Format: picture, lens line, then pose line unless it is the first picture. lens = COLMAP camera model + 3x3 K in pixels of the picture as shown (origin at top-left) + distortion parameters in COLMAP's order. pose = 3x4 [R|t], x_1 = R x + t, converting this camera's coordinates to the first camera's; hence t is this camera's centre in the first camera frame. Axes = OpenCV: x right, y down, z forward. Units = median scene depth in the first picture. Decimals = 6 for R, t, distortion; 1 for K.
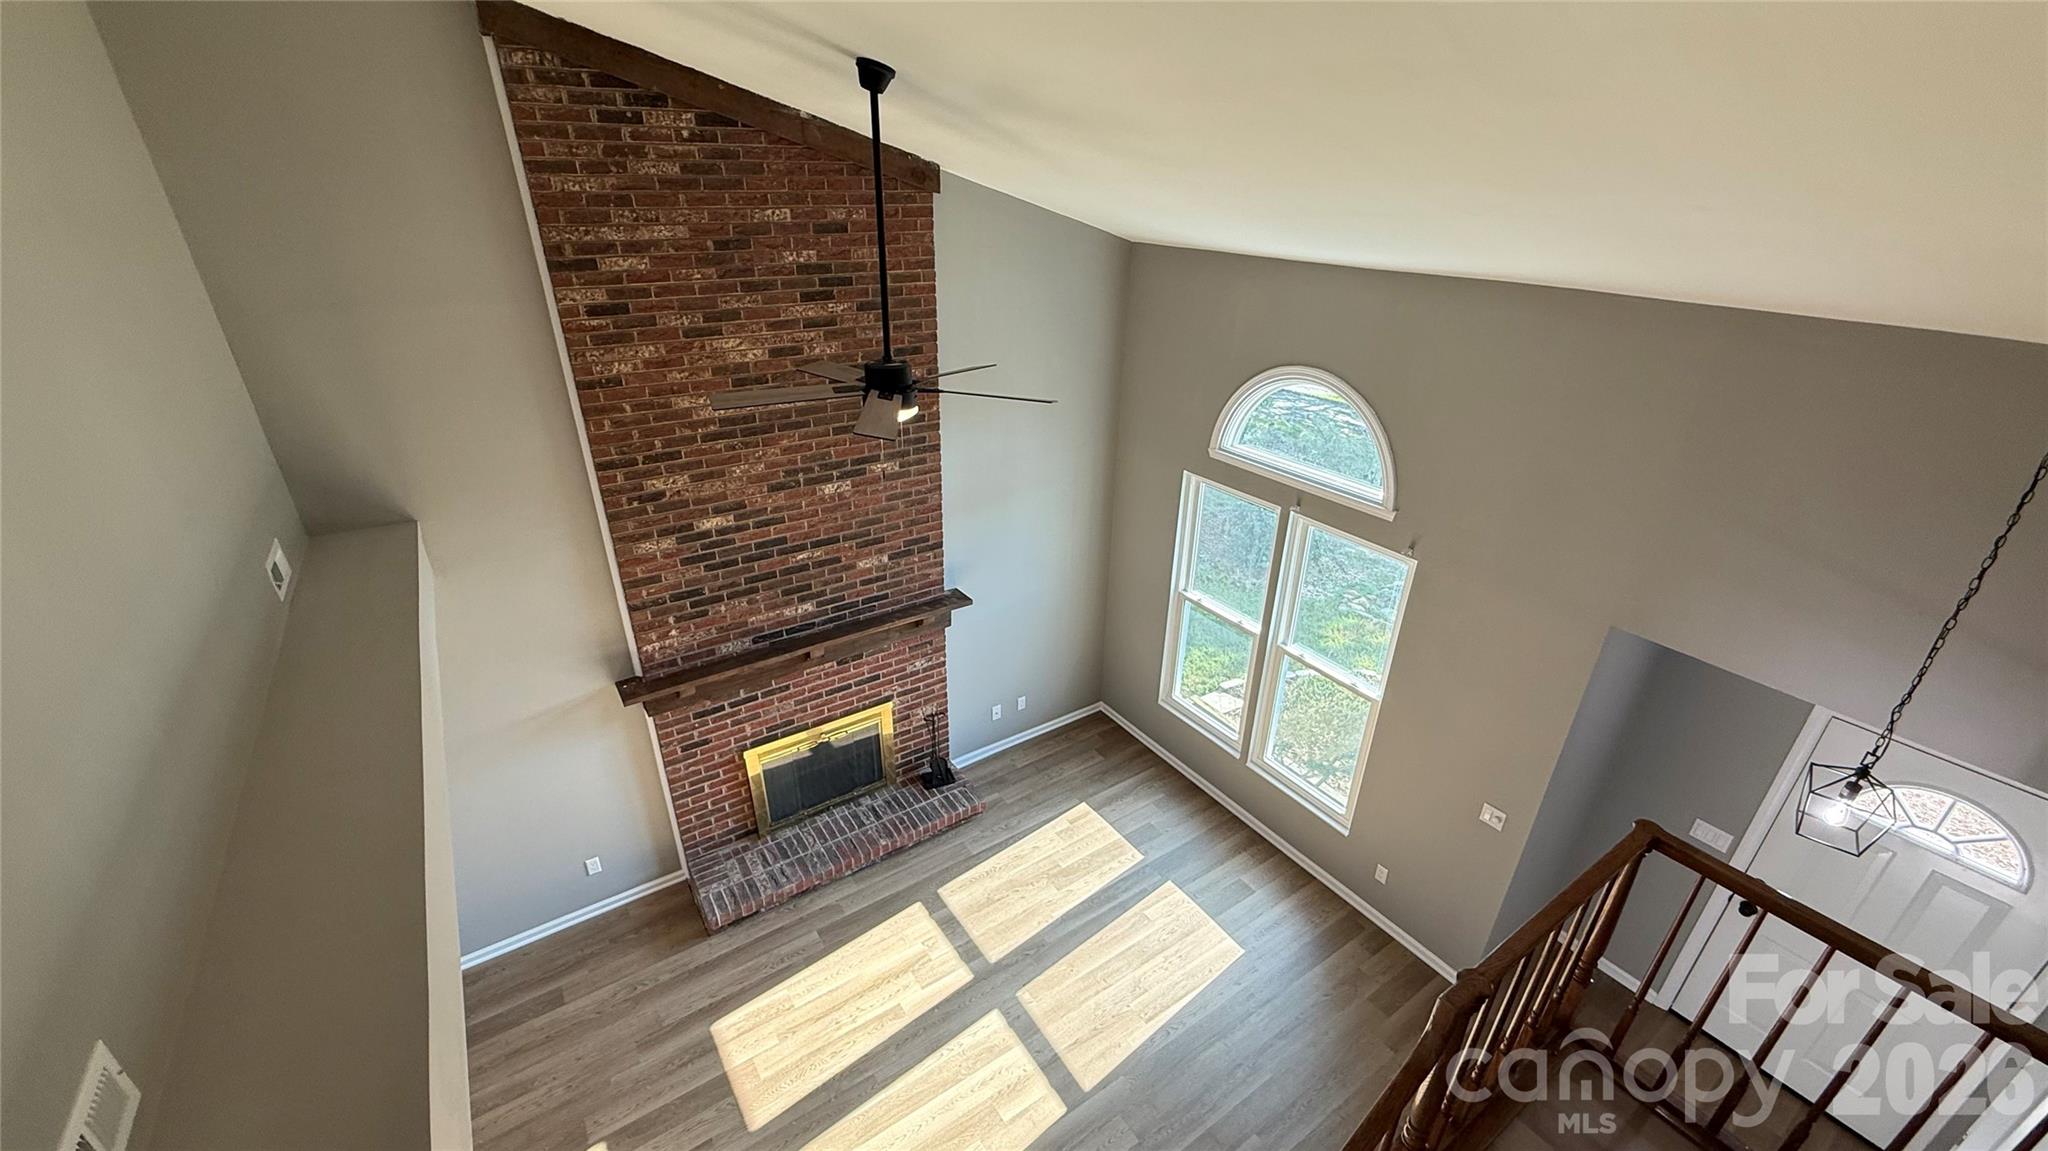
lens RADIAL K [[815.0, 0, 1022.6], [0, 815.0, 580.8], [0, 0, 1]] dist [-0.000062, -0.000306]
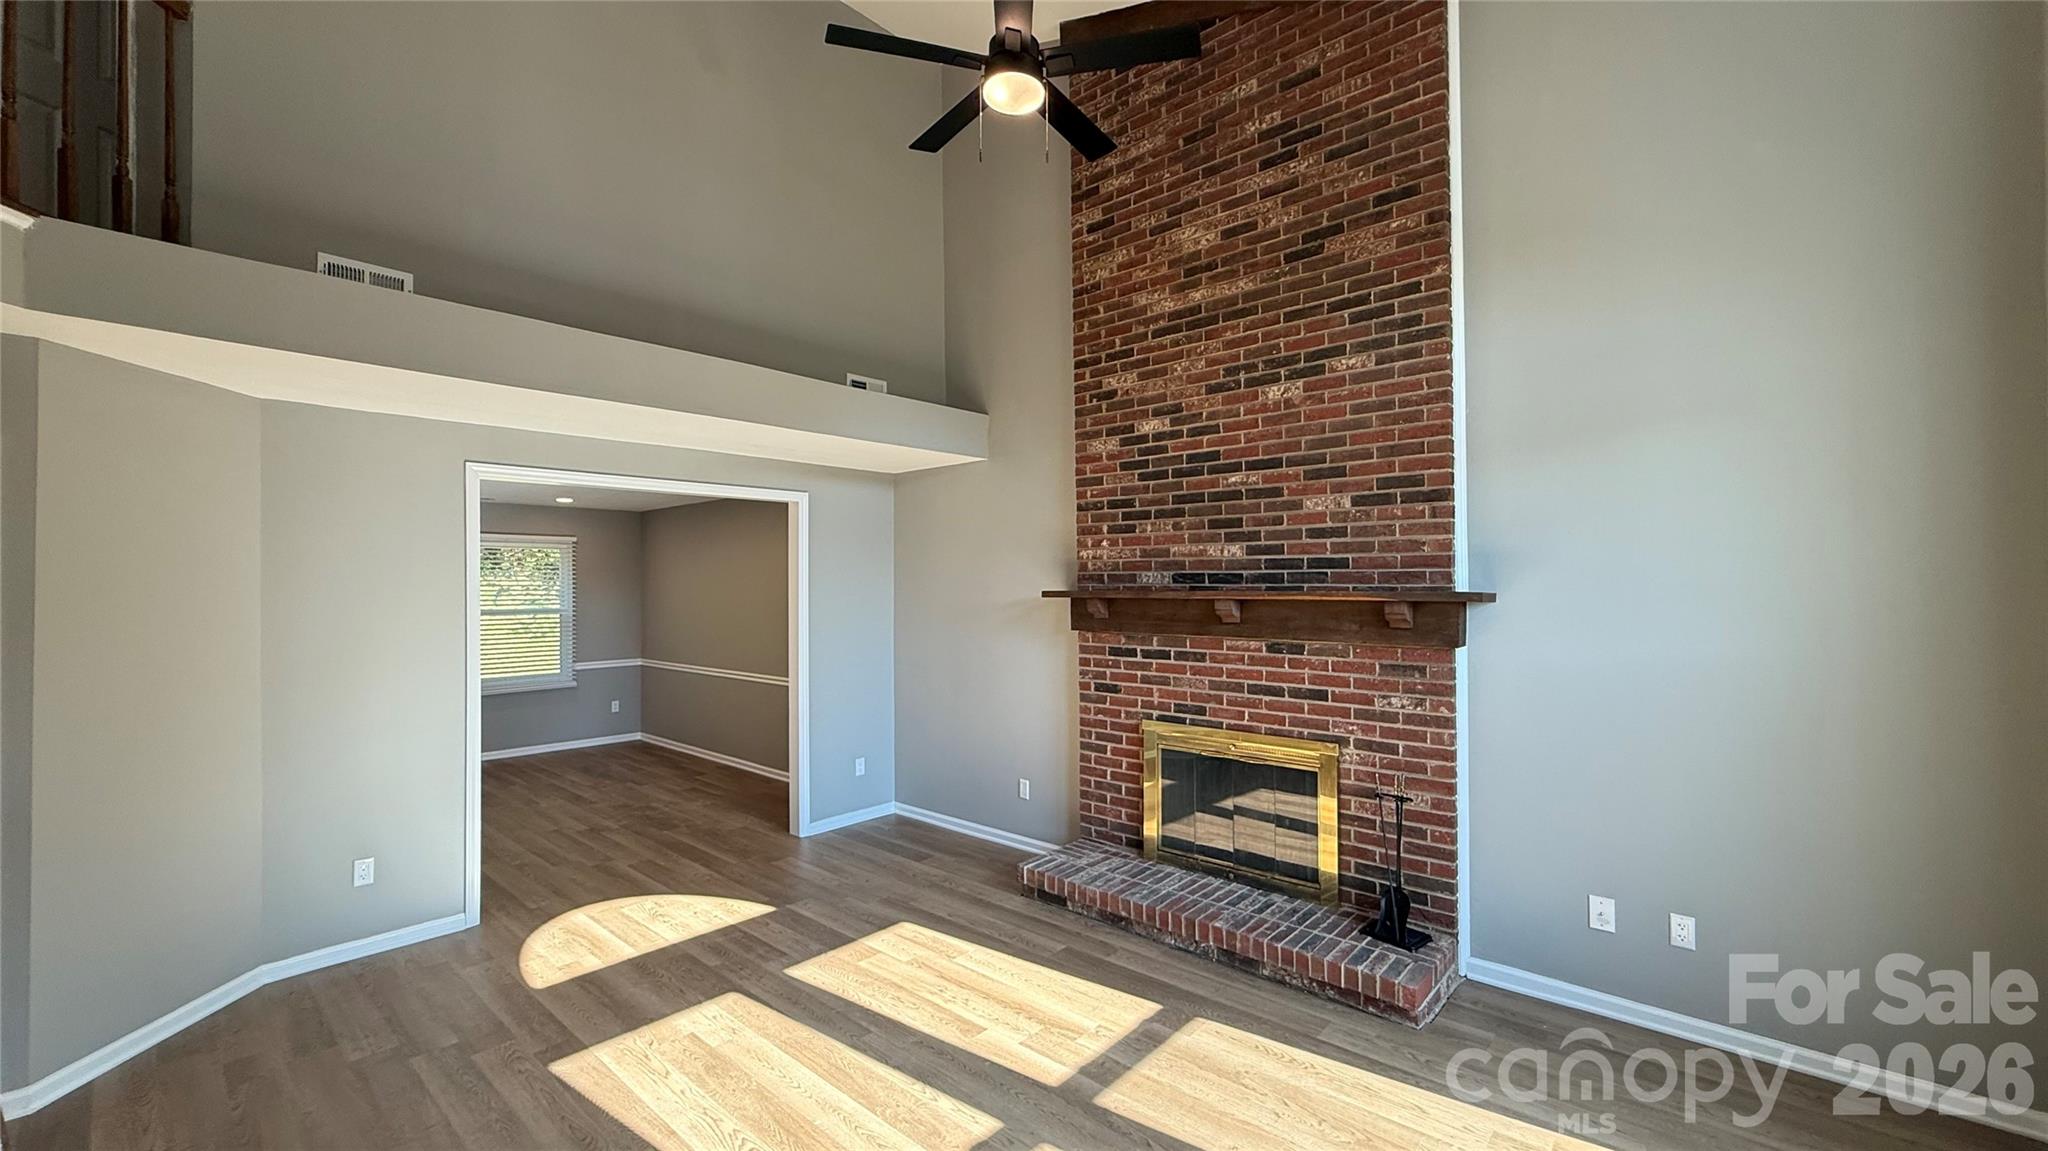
lens RADIAL K [[815.0, 0, 1022.6], [0, 815.0, 580.8], [0, 0, 1]] dist [-0.000062, -0.000306]
pose [[0.243524, -0.021726, -0.969651, 0.475231], [-0.425605, 0.895958, -0.126964, 0.260257], [0.871525, 0.443608, 0.208940, 0.705806]]
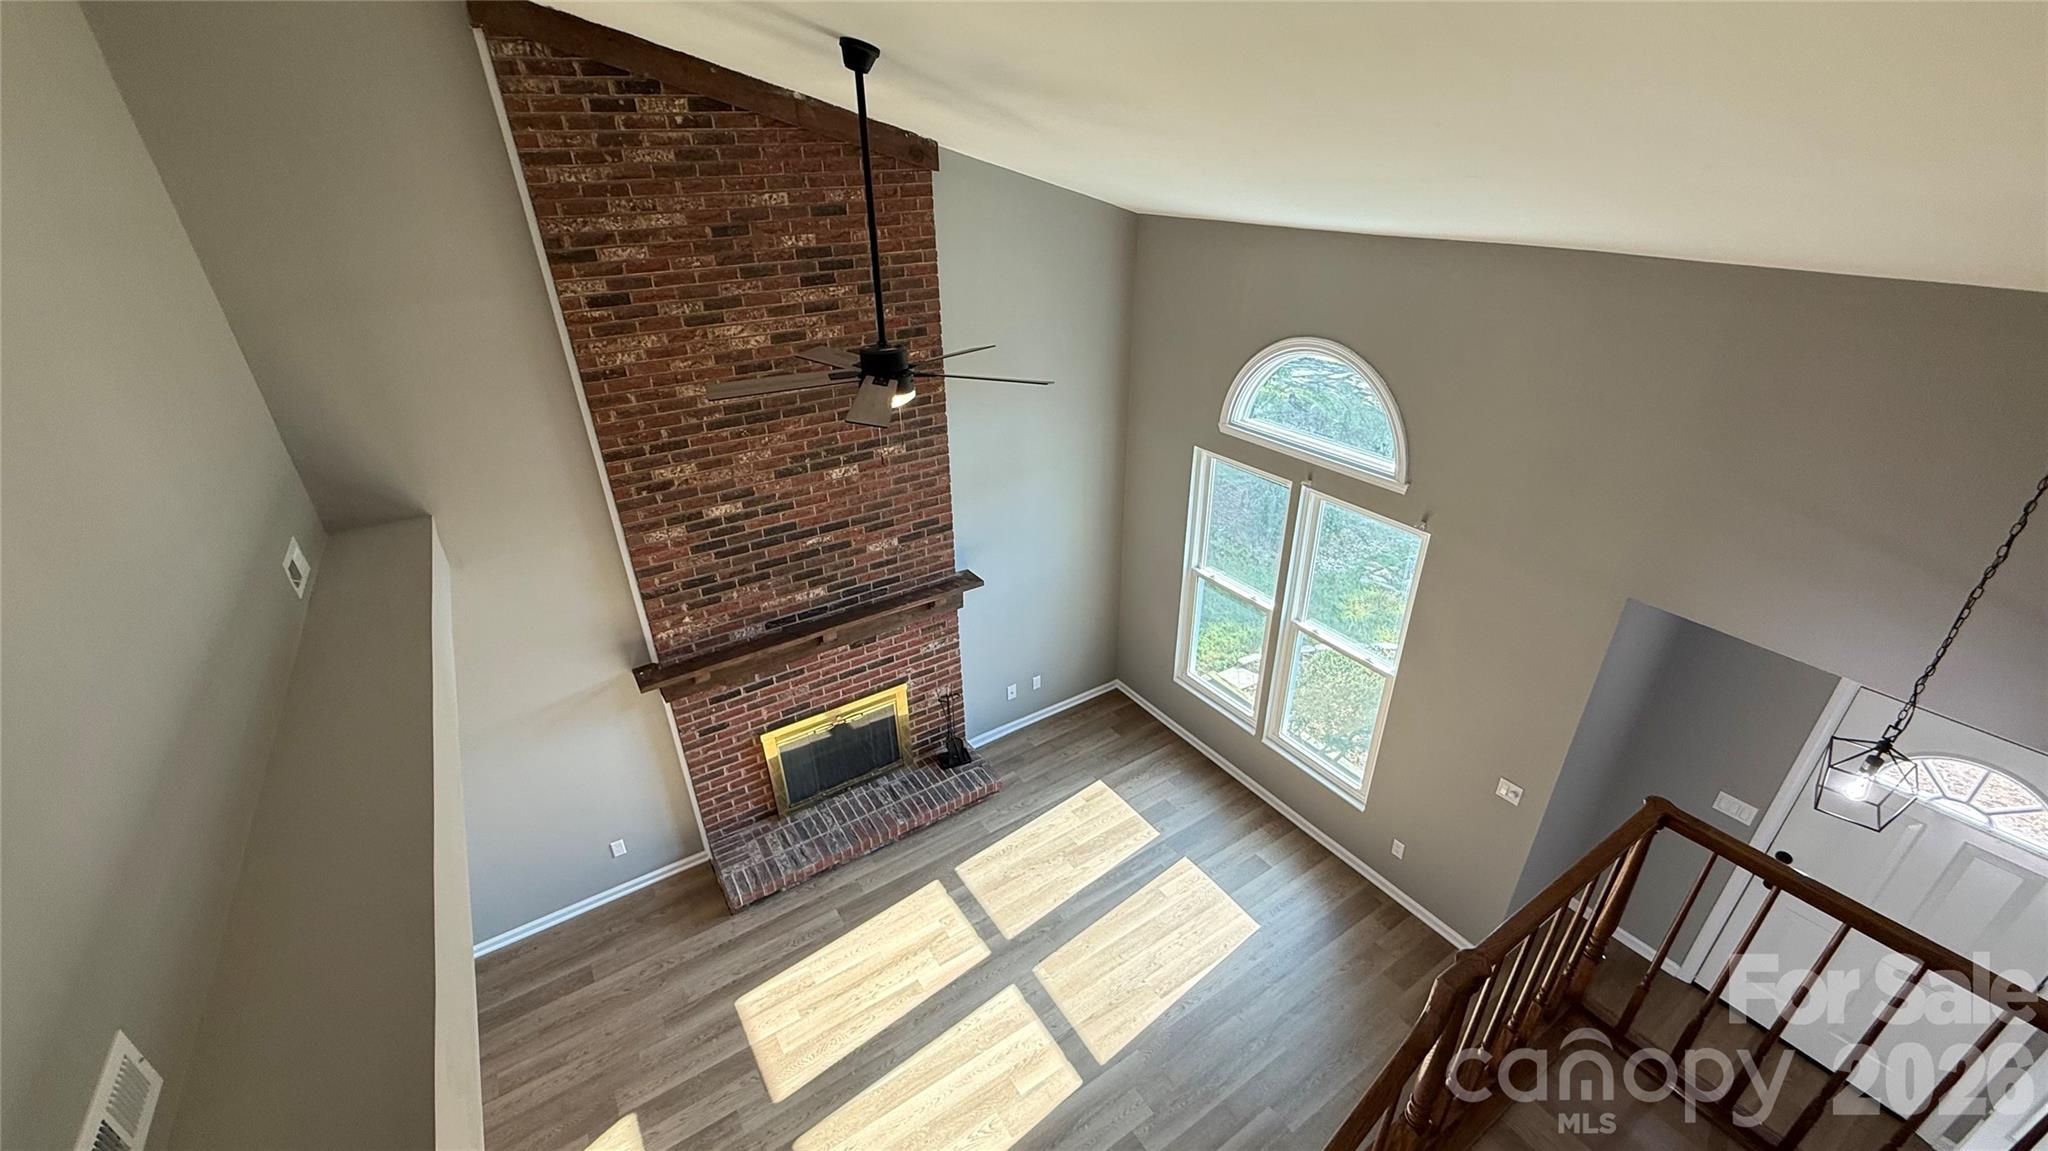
lens RADIAL K [[815.0, 0, 1022.6], [0, 815.0, 580.8], [0, 0, 1]] dist [-0.000062, -0.000306]
pose [[0.999377, -0.018870, -0.029823, 0.018713], [0.019728, 0.999392, 0.028743, -0.005386], [0.029263, -0.029314, 0.999142, 0.002013]]
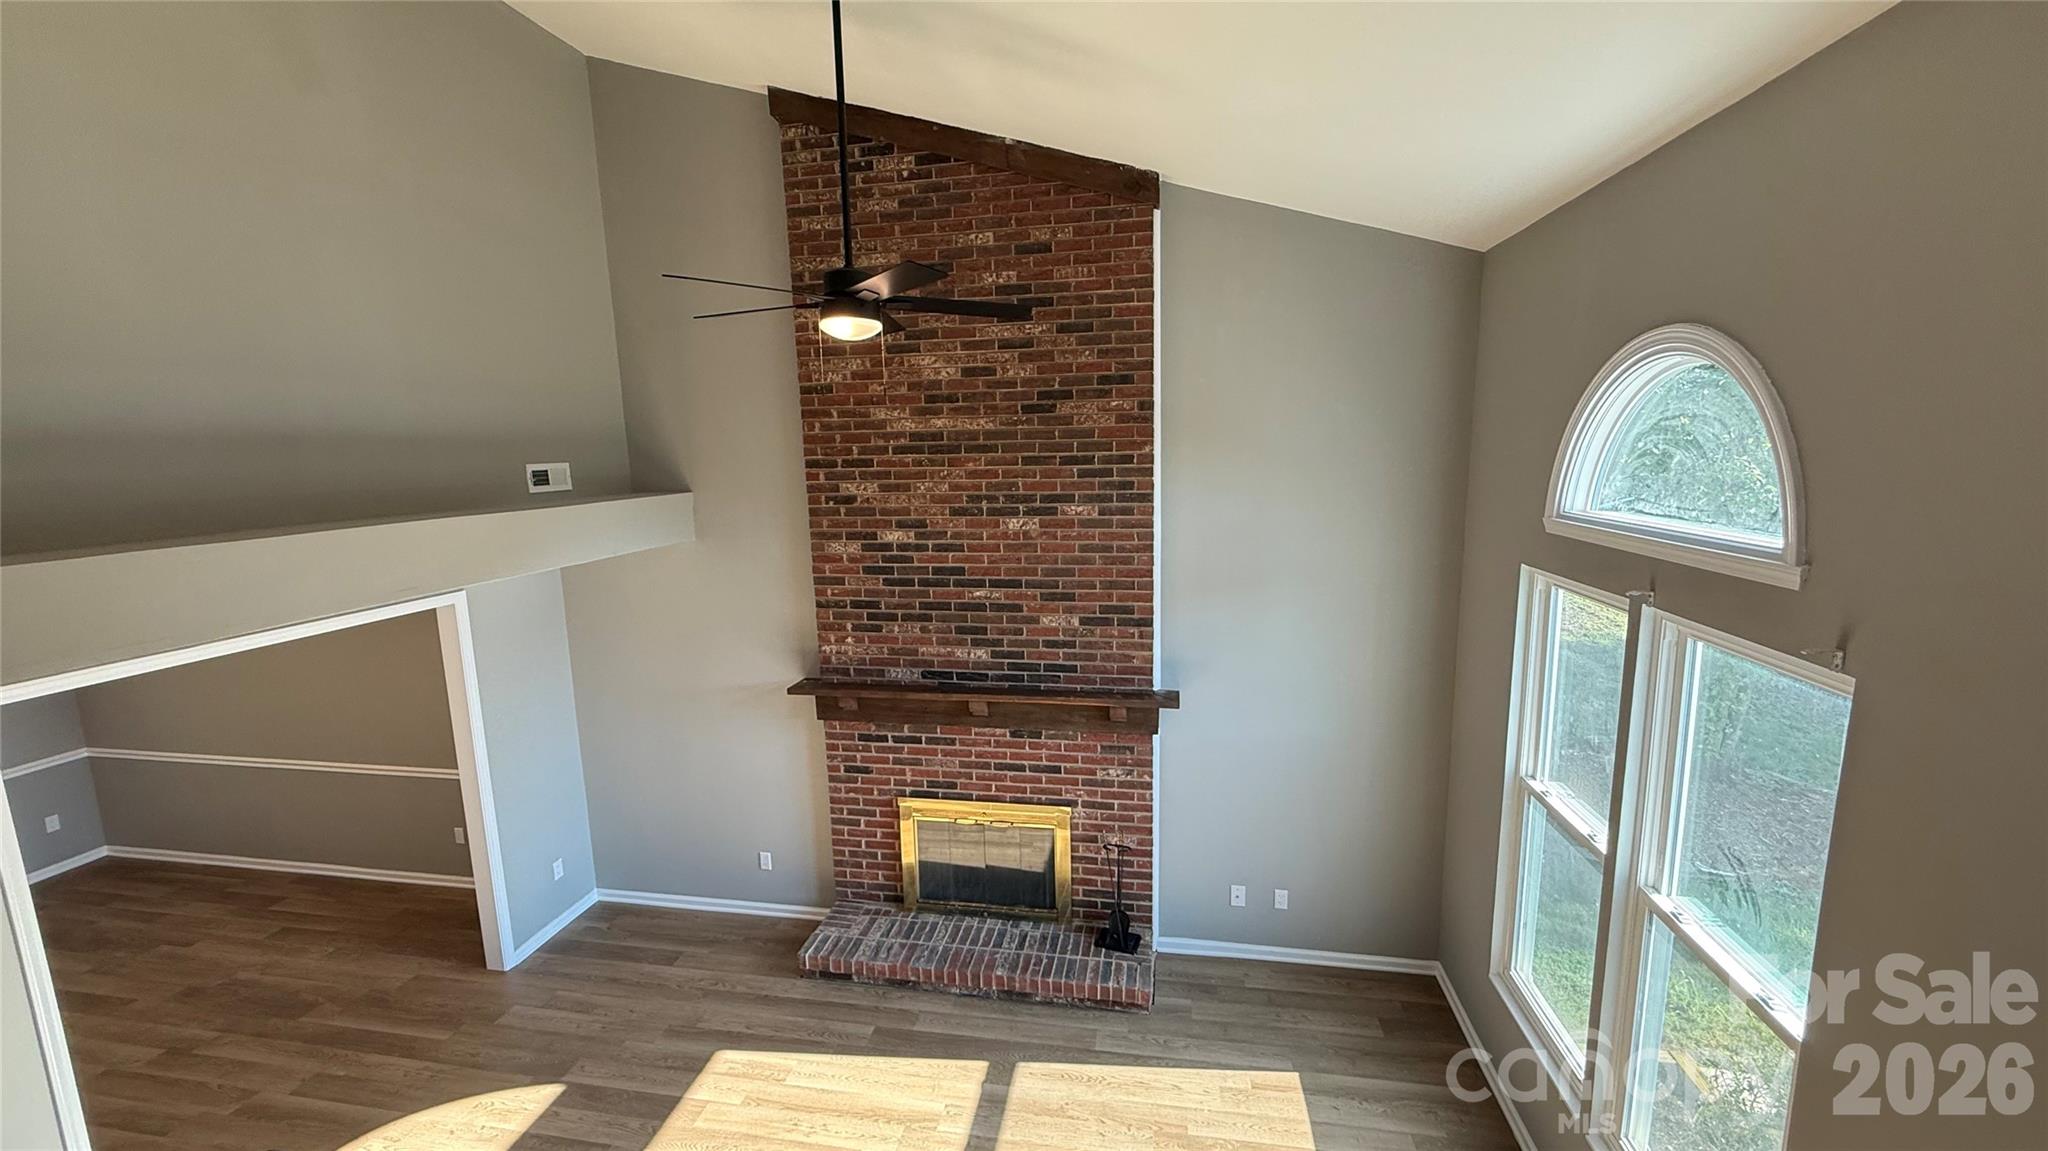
lens RADIAL K [[815.0, 0, 1022.6], [0, 815.0, 580.8], [0, 0, 1]] dist [-0.000062, -0.000306]
pose [[0.713579, 0.083206, -0.695616, 0.420596], [-0.283433, 0.942321, -0.178036, 0.110451], [0.640680, 0.324204, 0.696004, 0.387352]]
